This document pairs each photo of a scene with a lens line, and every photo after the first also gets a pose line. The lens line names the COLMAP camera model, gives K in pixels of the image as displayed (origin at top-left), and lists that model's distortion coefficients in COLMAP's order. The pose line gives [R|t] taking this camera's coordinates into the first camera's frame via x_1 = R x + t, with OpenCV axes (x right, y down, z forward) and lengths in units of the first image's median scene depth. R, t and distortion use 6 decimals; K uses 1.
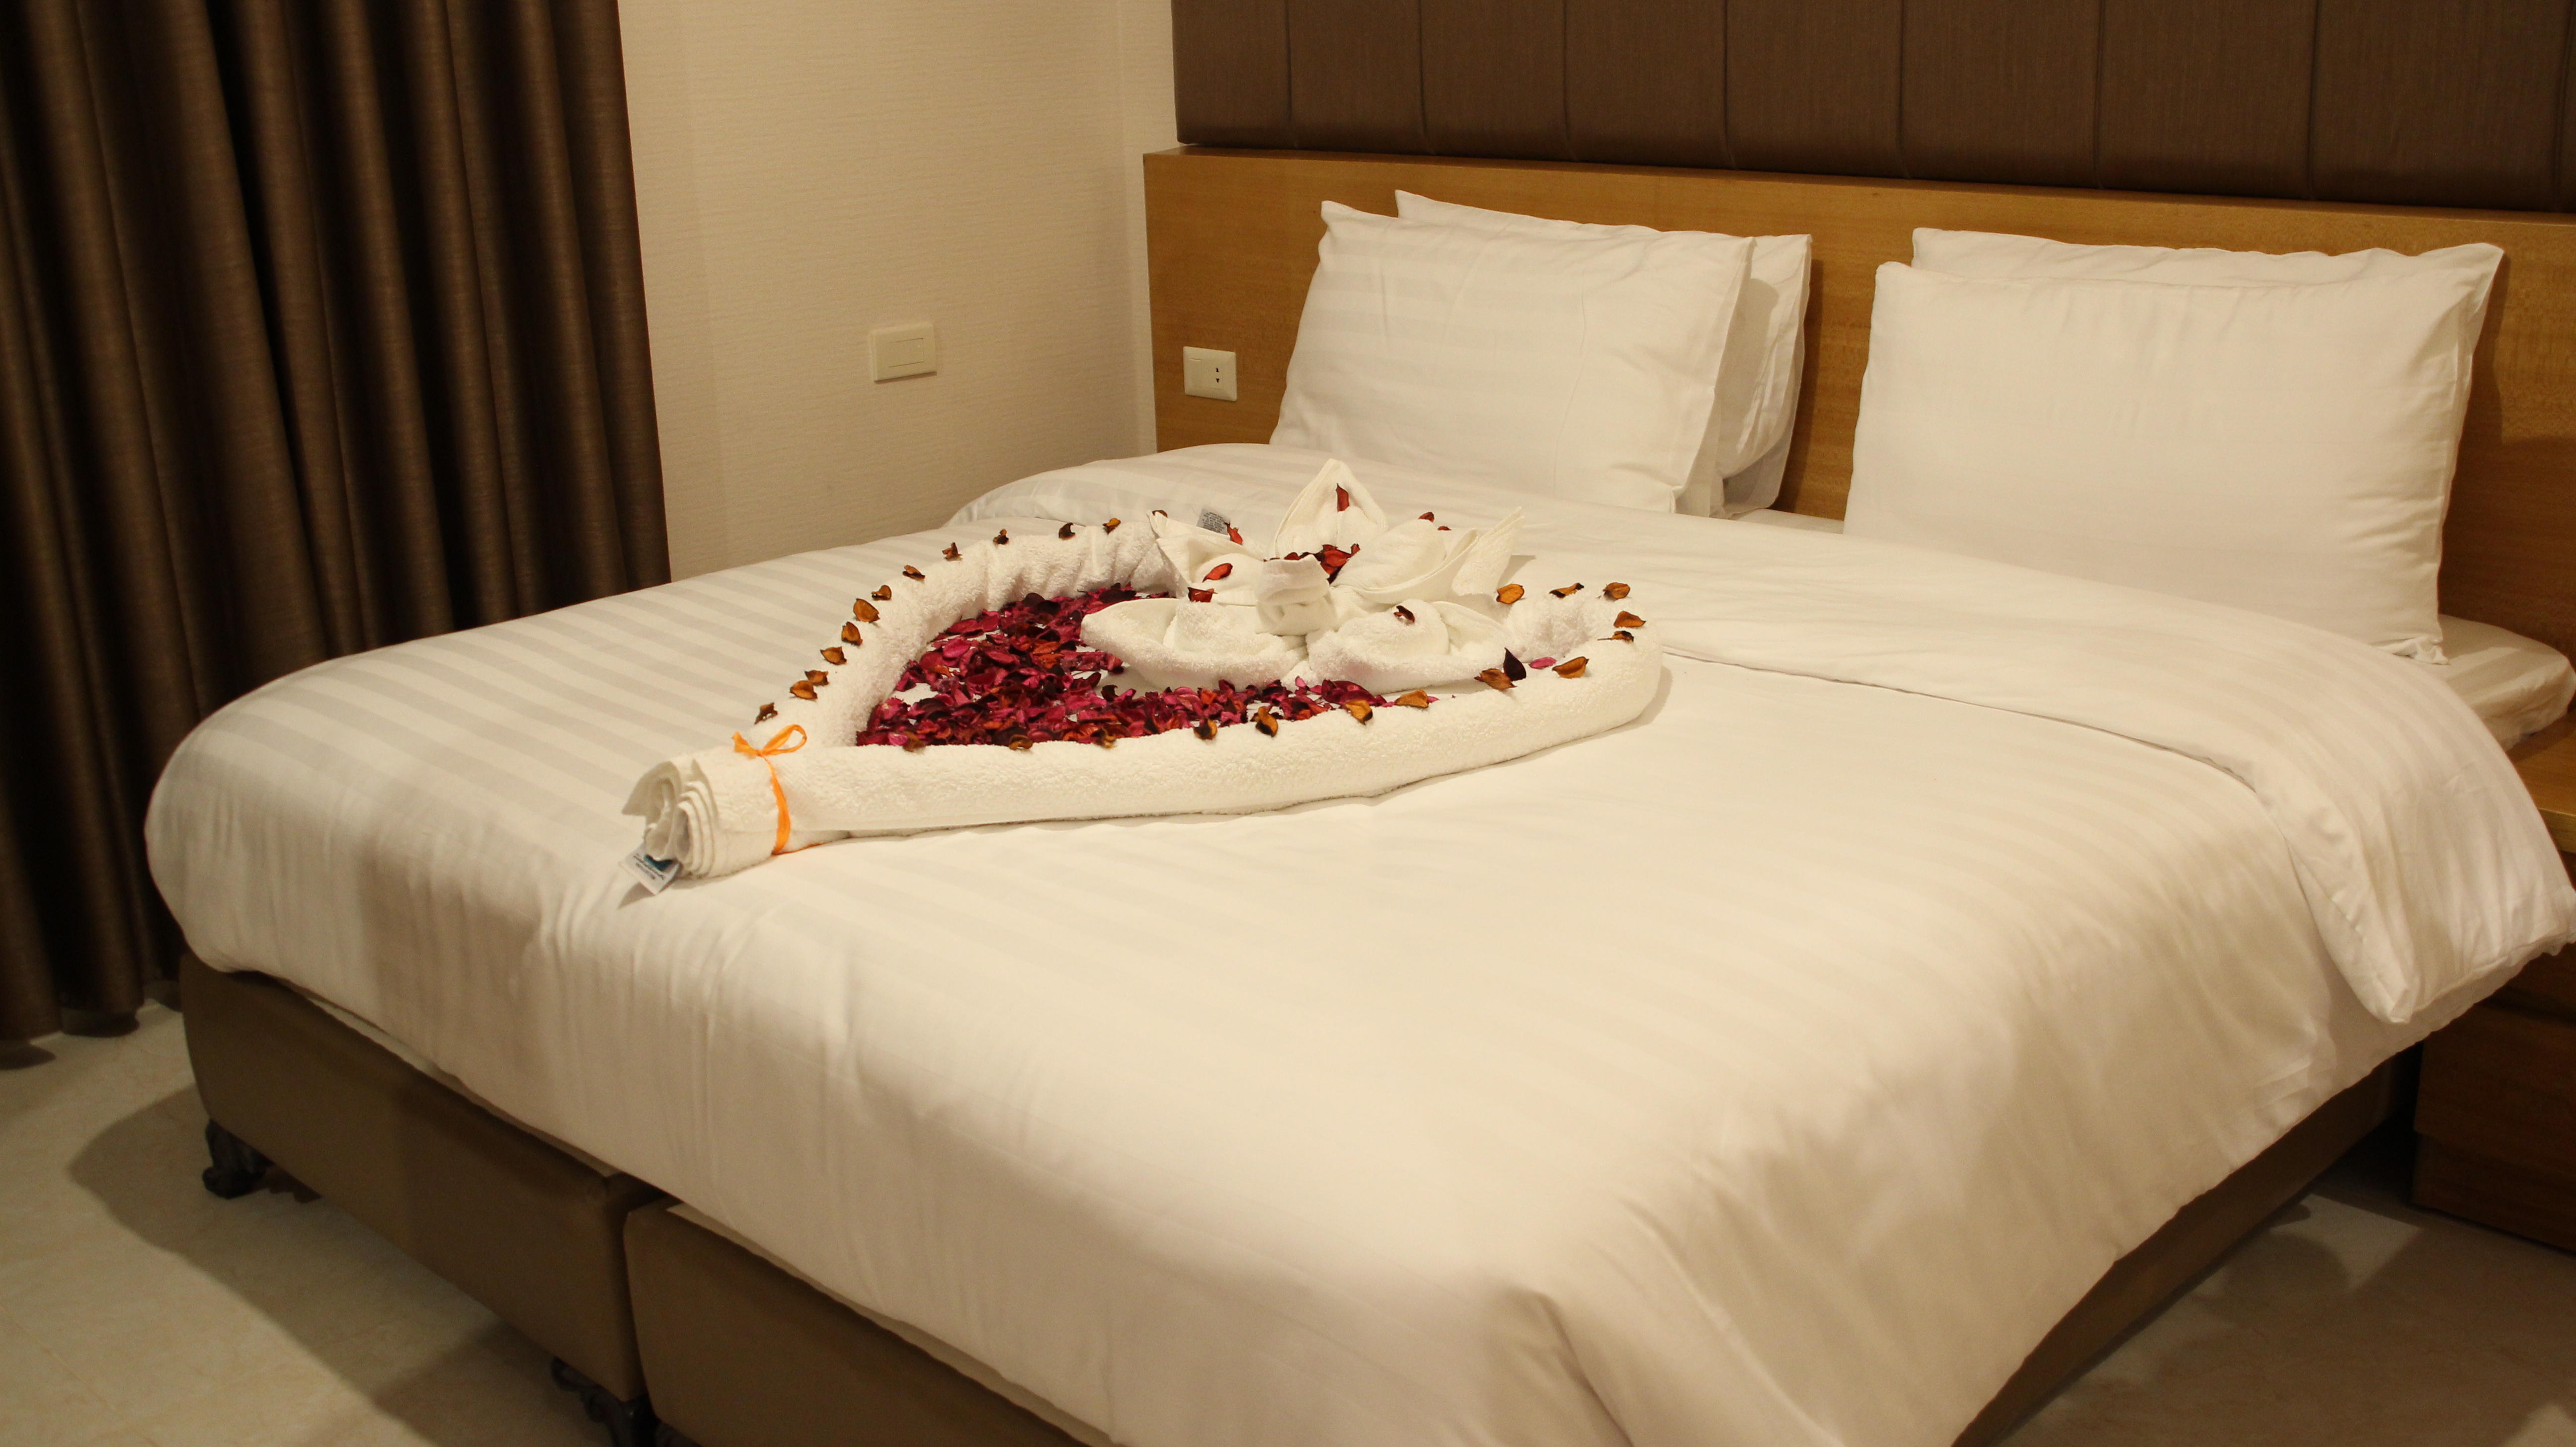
lens RADIAL K [[2638.0, 0, 1288.0], [0, 2638.0, 723.5], [0, 0, 1]] dist [-0.073129, 0.029879]
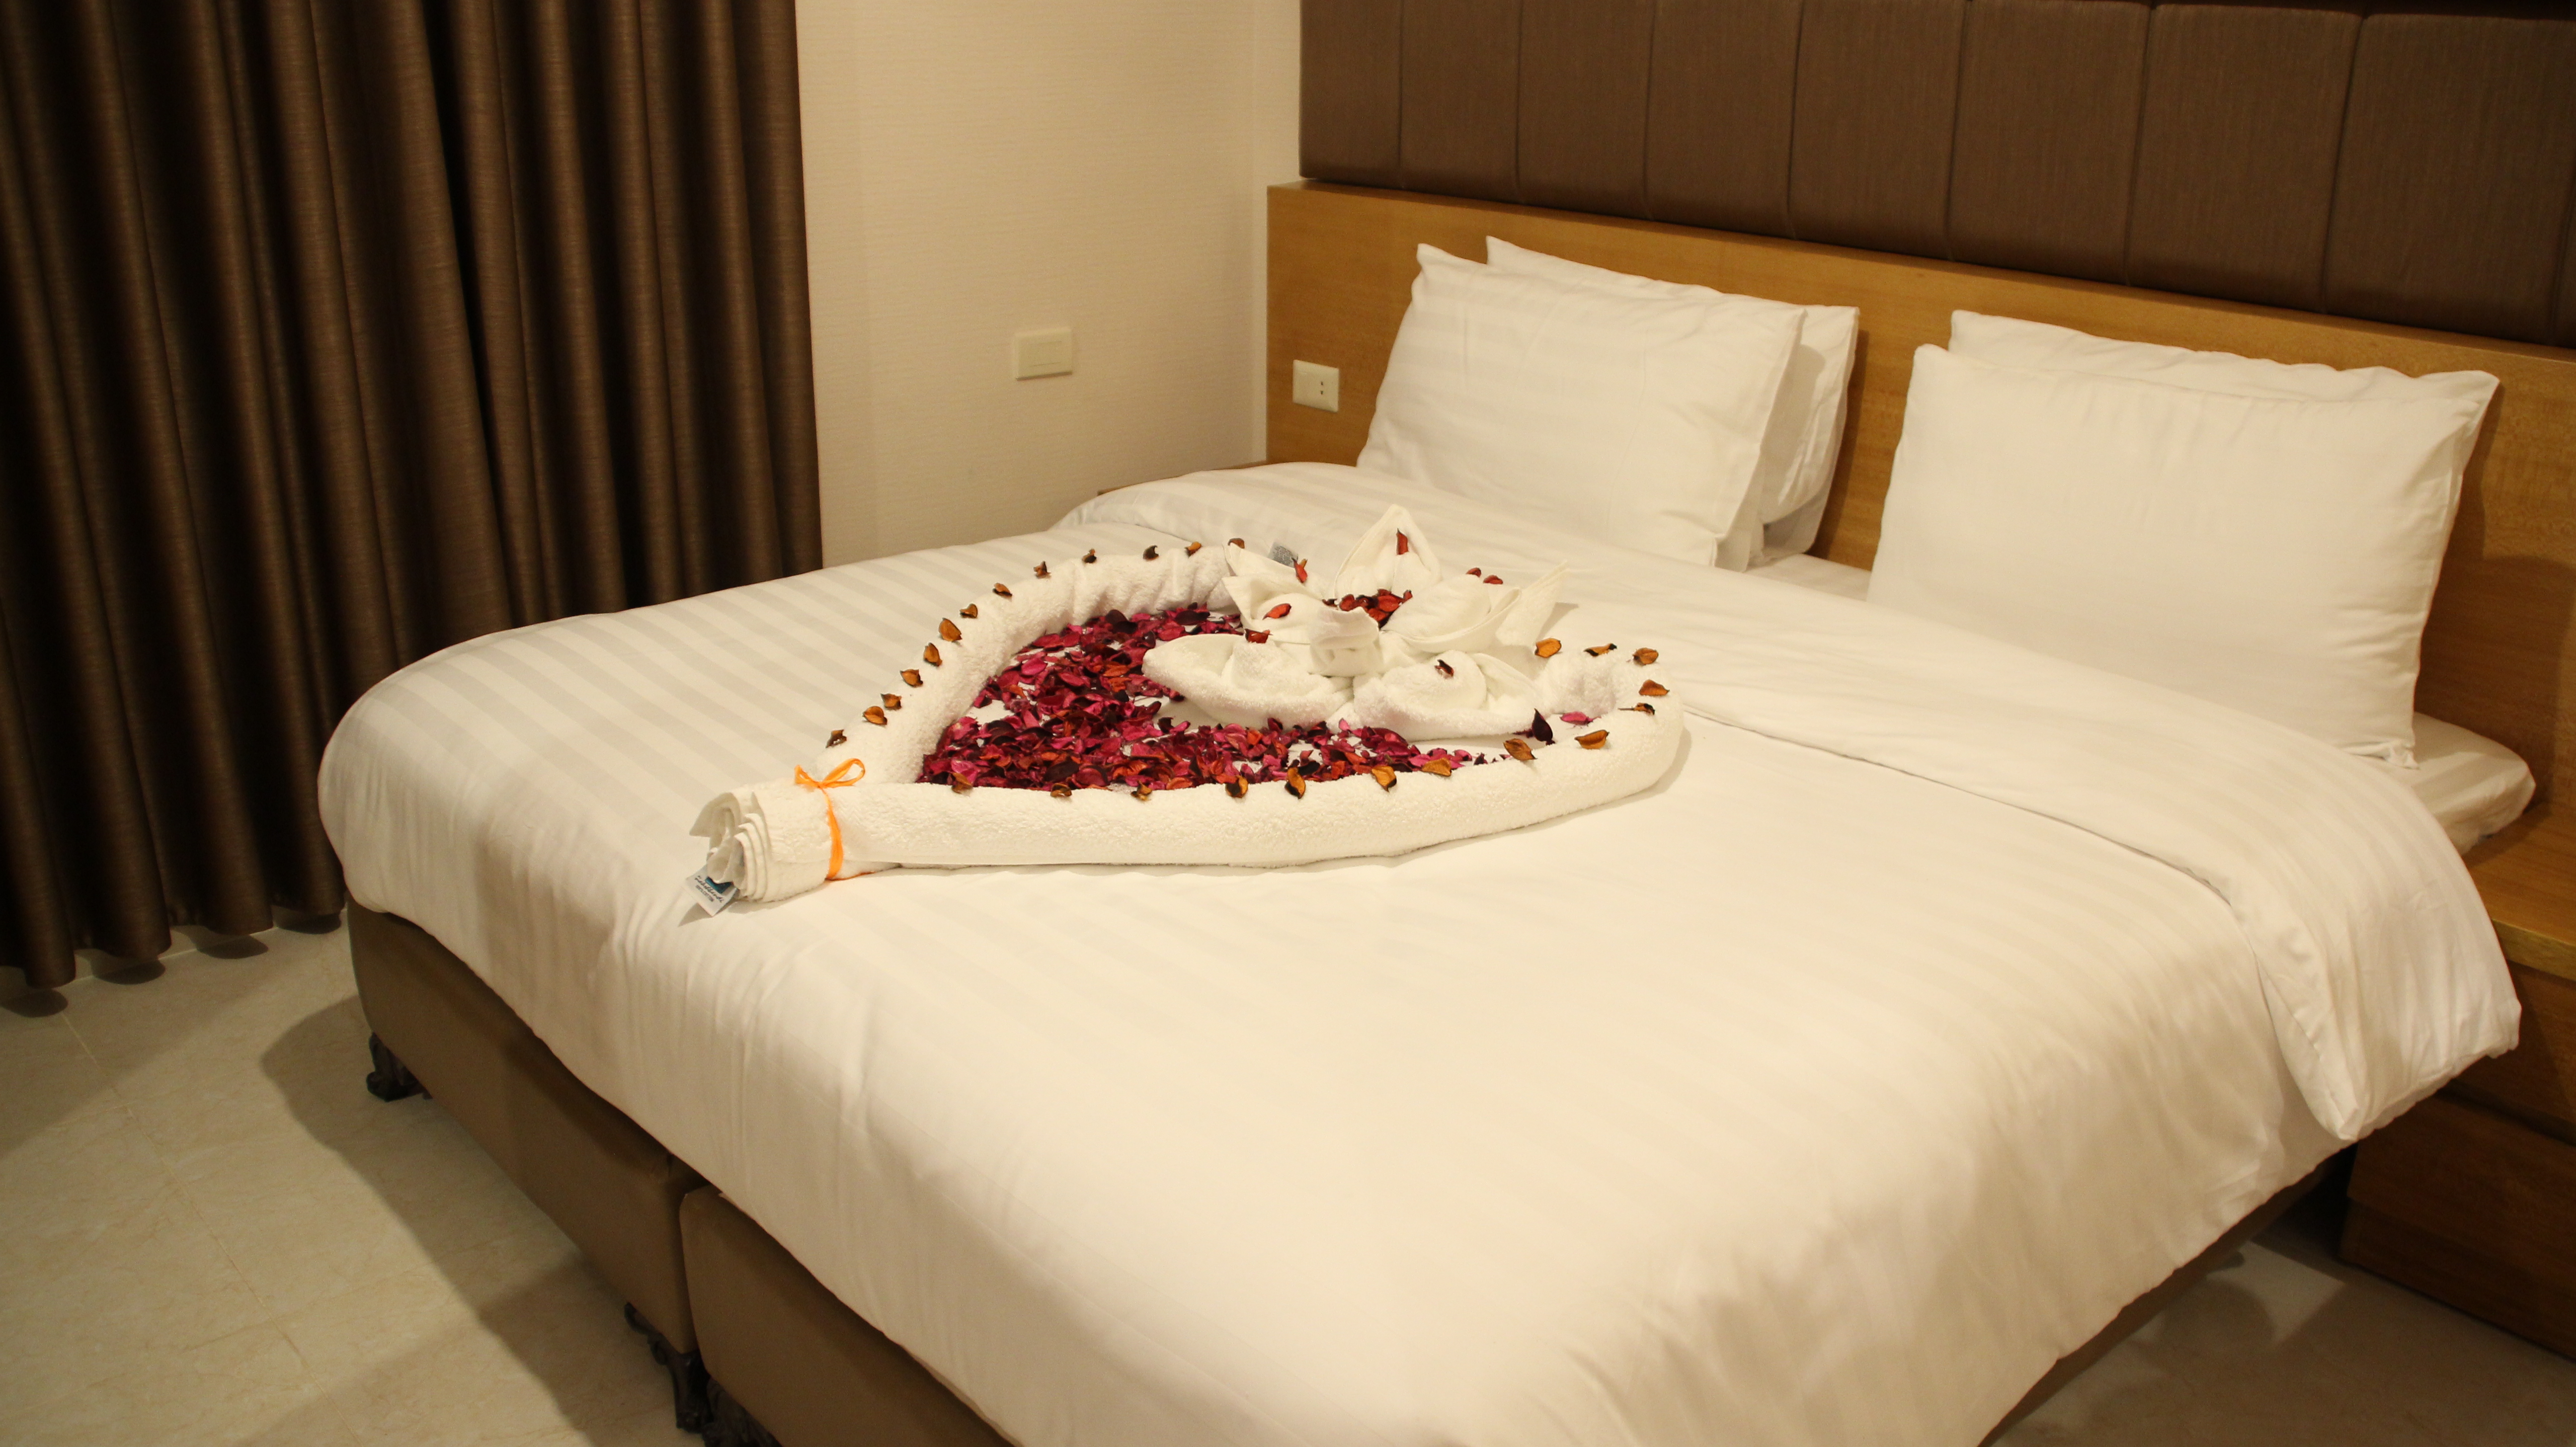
lens RADIAL K [[2197.8, 0, 1288.0], [0, 2197.8, 723.5], [0, 0, 1]] dist [-0.131527, 0.051867]
pose [[0.996475, 0.062889, -0.055528, 0.031553], [-0.060078, 0.996894, 0.050927, -0.059981], [0.058558, -0.047411, 0.997158, 0.106645]]
